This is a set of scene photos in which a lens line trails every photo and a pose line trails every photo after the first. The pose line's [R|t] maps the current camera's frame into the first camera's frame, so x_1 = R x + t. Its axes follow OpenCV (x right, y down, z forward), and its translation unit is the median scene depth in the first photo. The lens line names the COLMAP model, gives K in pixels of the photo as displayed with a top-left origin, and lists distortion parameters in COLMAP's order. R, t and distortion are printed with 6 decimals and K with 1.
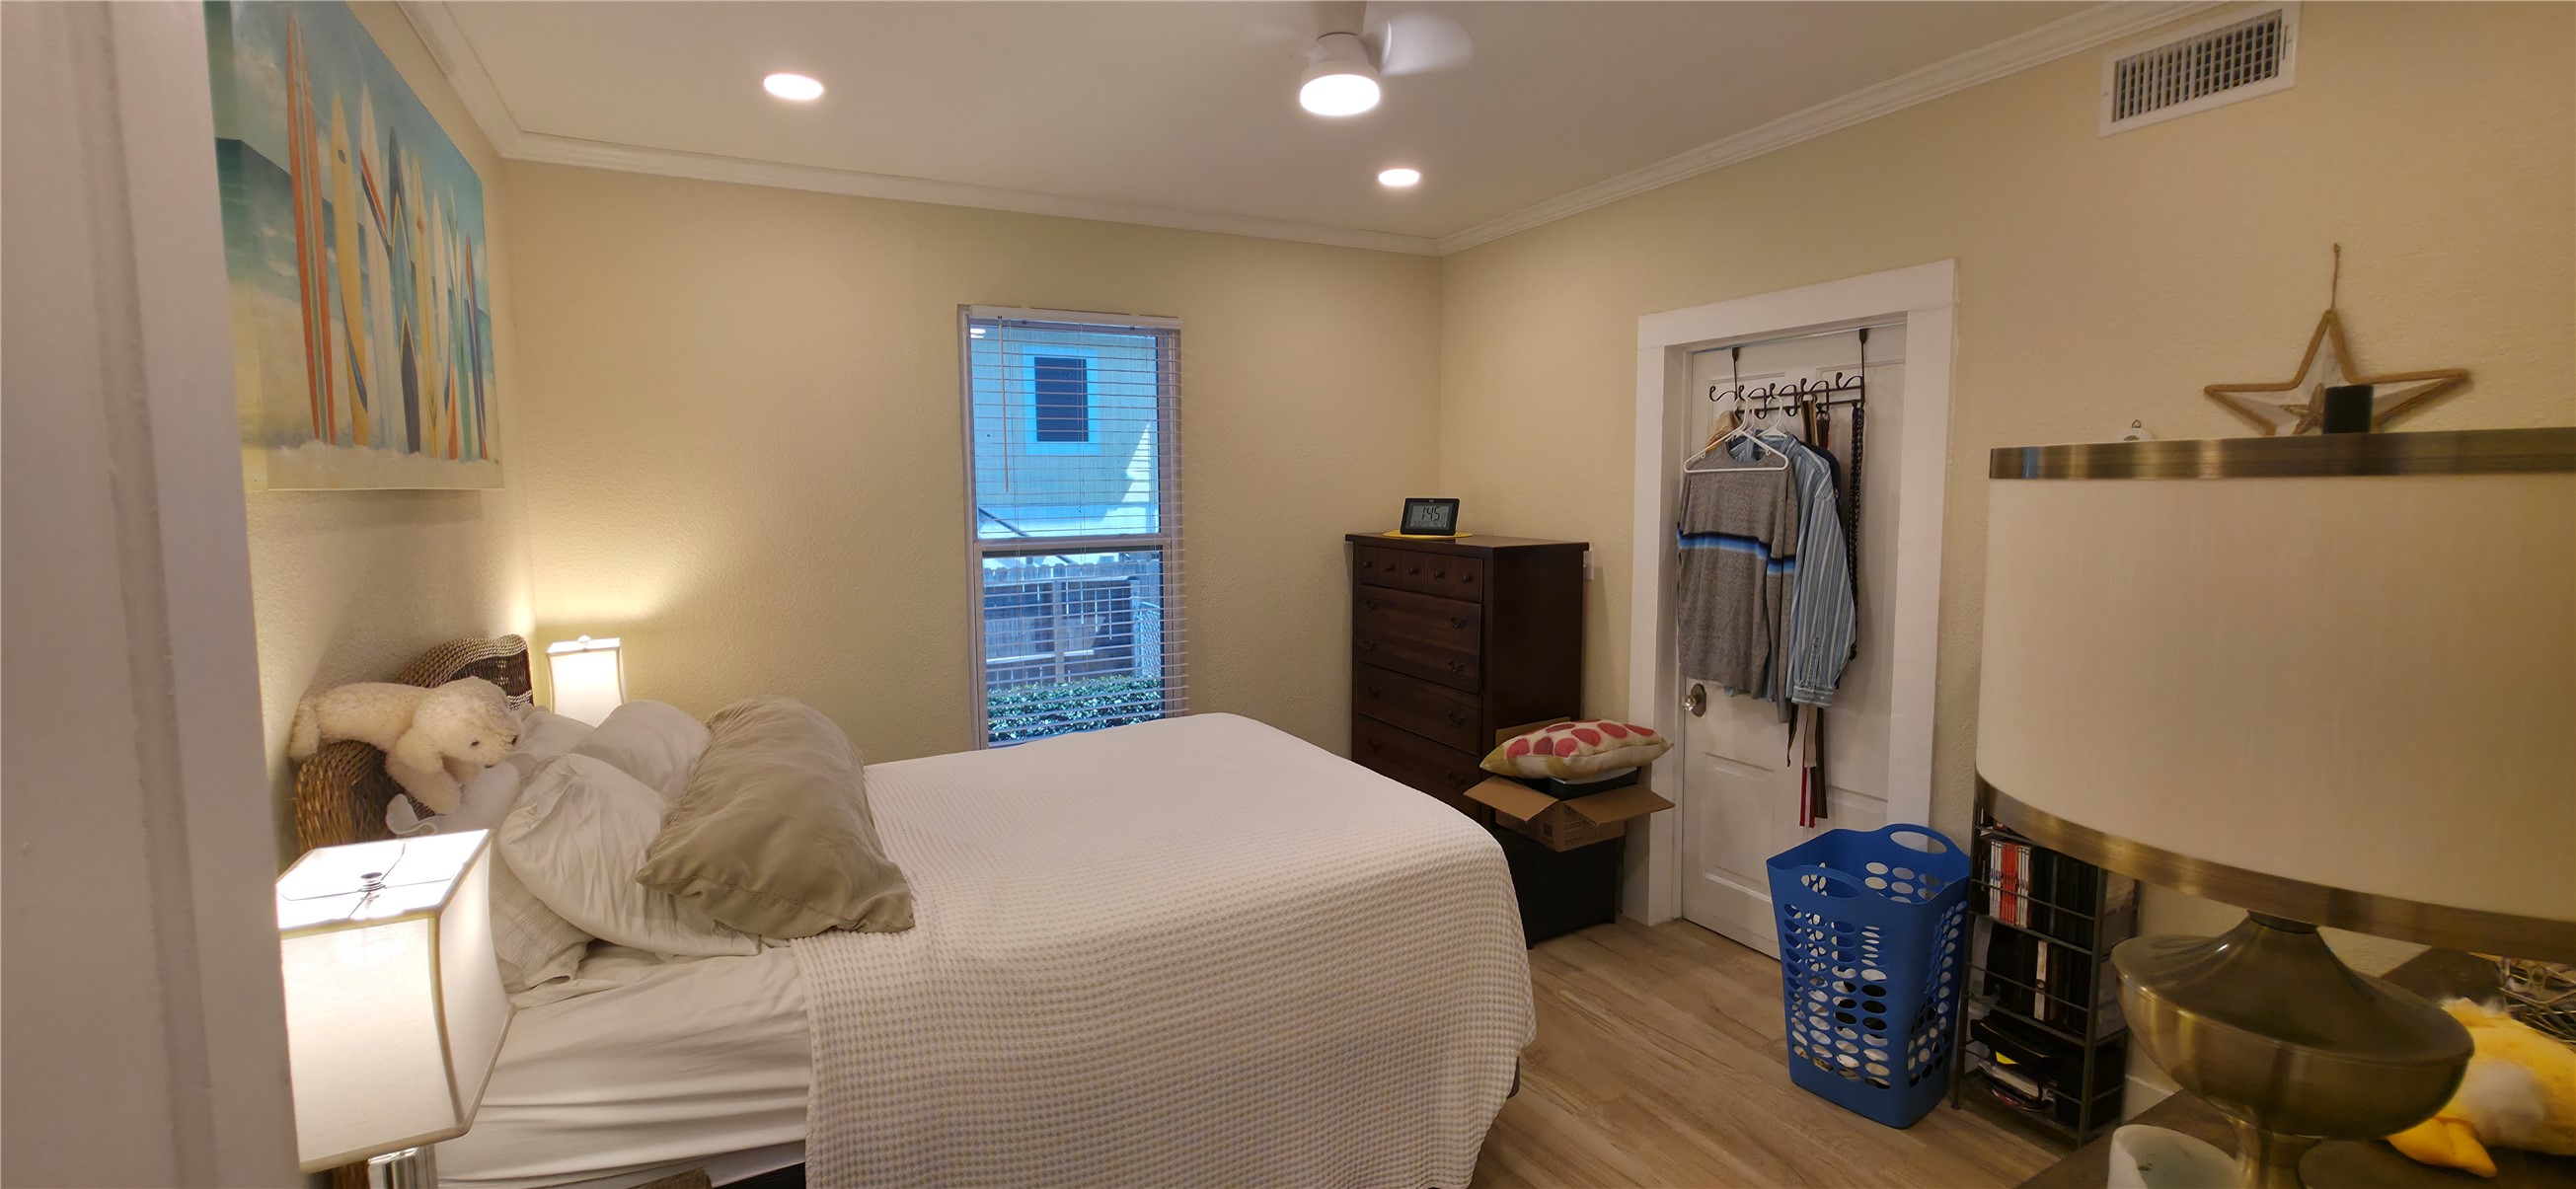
lens RADIAL K [[1043.7, 0, 1268.9], [0, 1043.7, 580.4], [0, 0, 1]] dist [0.002586, 0.000487]
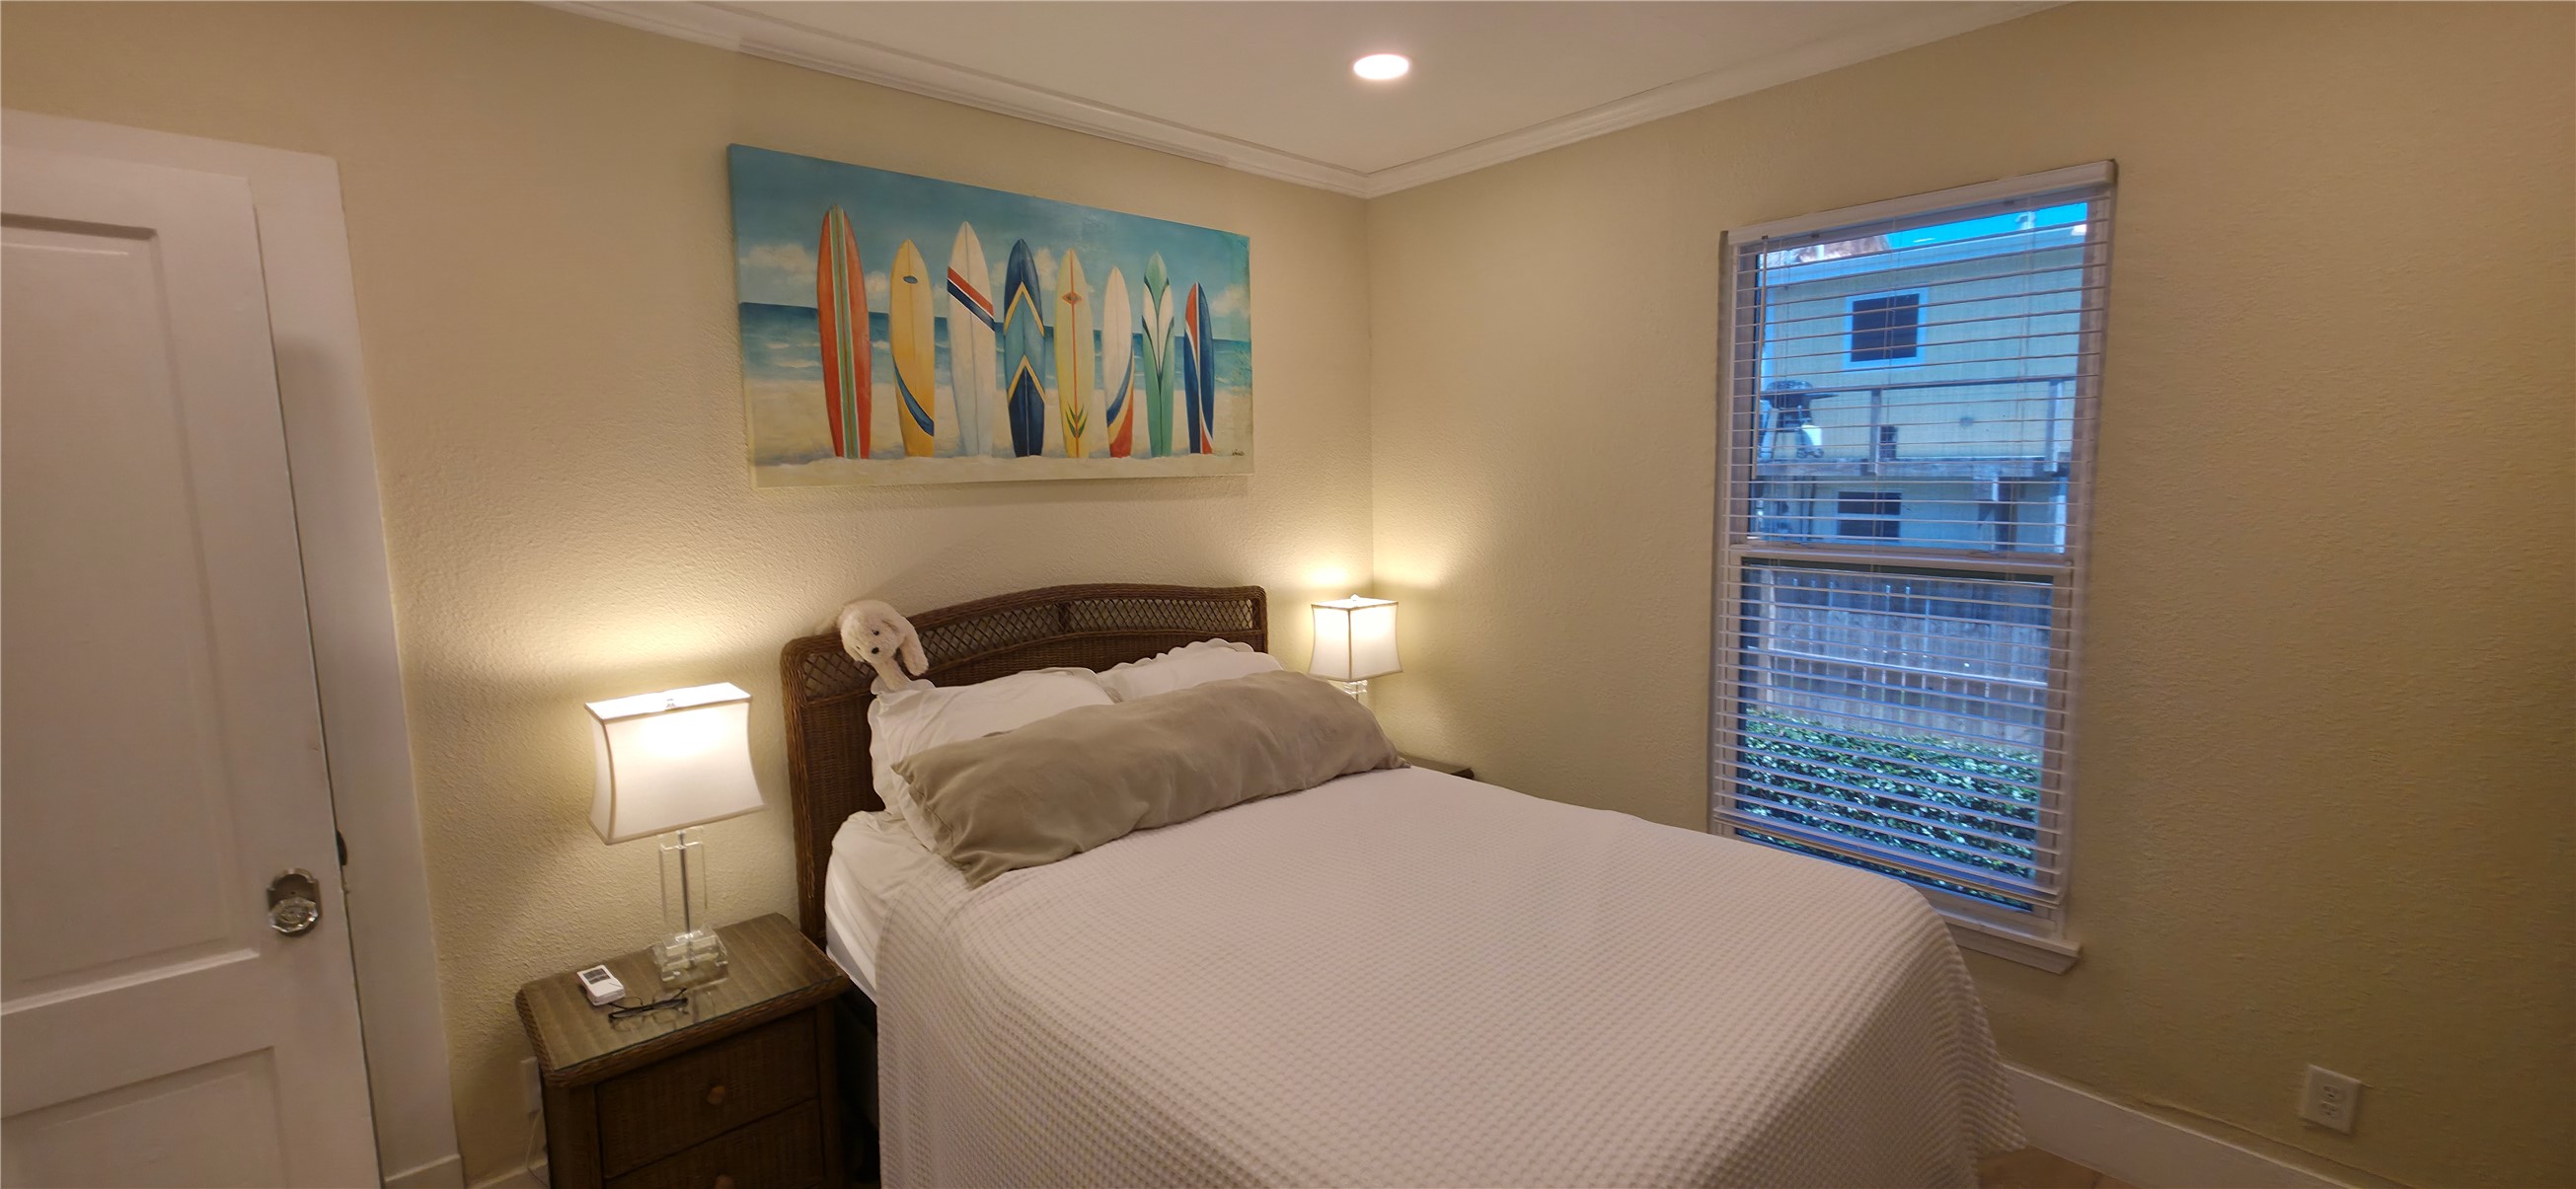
lens RADIAL K [[1043.7, 0, 1268.9], [0, 1043.7, 580.4], [0, 0, 1]] dist [0.002586, 0.000487]
pose [[0.272443, 0.098127, -0.957155, 0.718414], [-0.060473, 0.994566, 0.084749, -0.087181], [0.960270, 0.034793, 0.276897, 0.885843]]
